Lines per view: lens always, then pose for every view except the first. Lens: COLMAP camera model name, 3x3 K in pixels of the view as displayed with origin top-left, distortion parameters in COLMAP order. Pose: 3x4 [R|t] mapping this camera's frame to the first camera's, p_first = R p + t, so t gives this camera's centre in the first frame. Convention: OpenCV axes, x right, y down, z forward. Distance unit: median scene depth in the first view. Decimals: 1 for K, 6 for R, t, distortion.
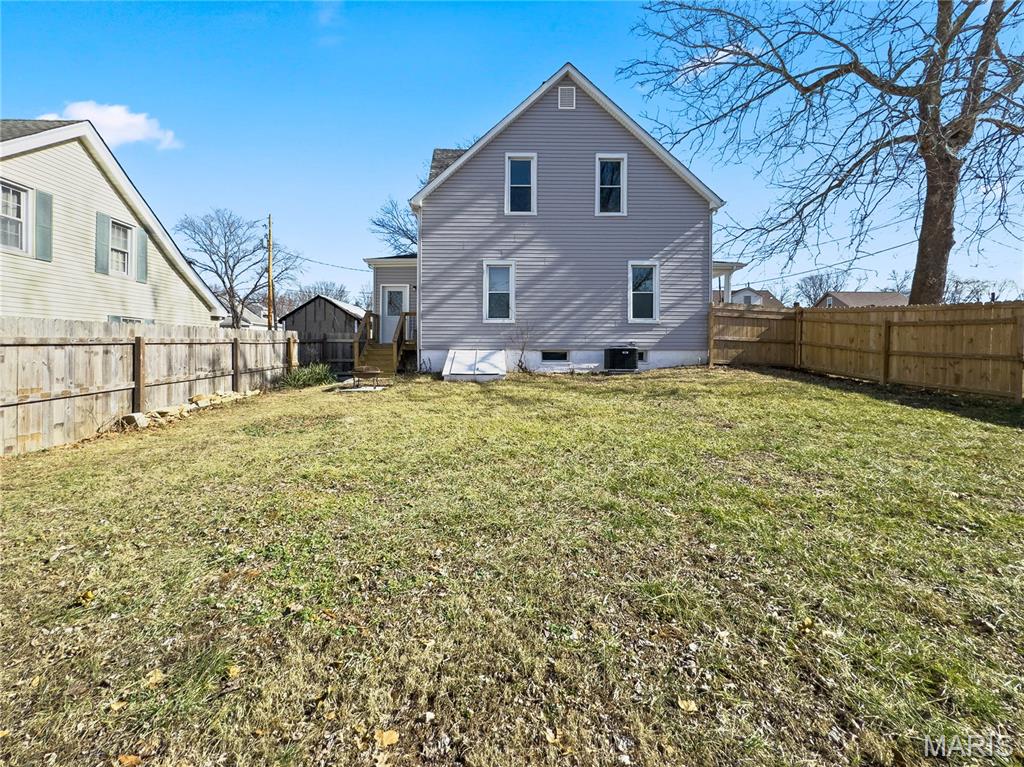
lens RADIAL K [[439.7, 0, 510.0], [0, 439.7, 350.8], [0, 0, 1]] dist [0.001867, 0.000025]
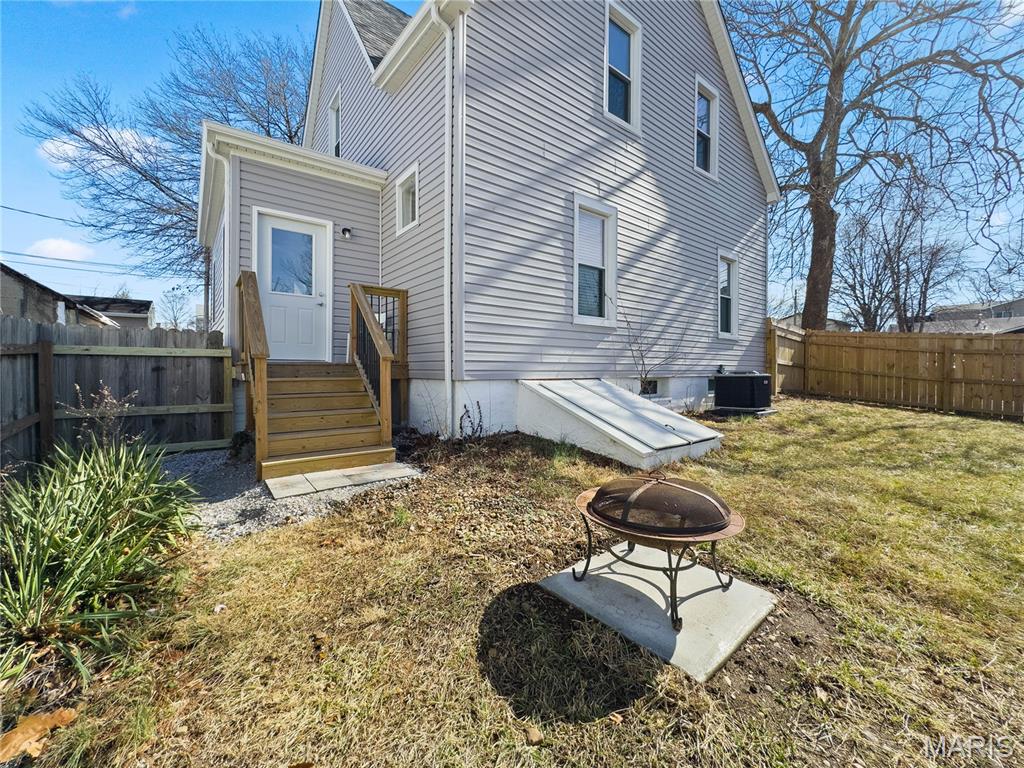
lens RADIAL K [[409.1, 0, 505.0], [0, 409.1, 370.3], [0, 0, 1]] dist [0.003552, 0.000124]
pose [[0.807874, 0.000452, 0.589355, -0.383492], [-0.007247, 0.999932, 0.009167, -0.015624], [-0.589311, -0.011676, 0.807822, 0.679357]]
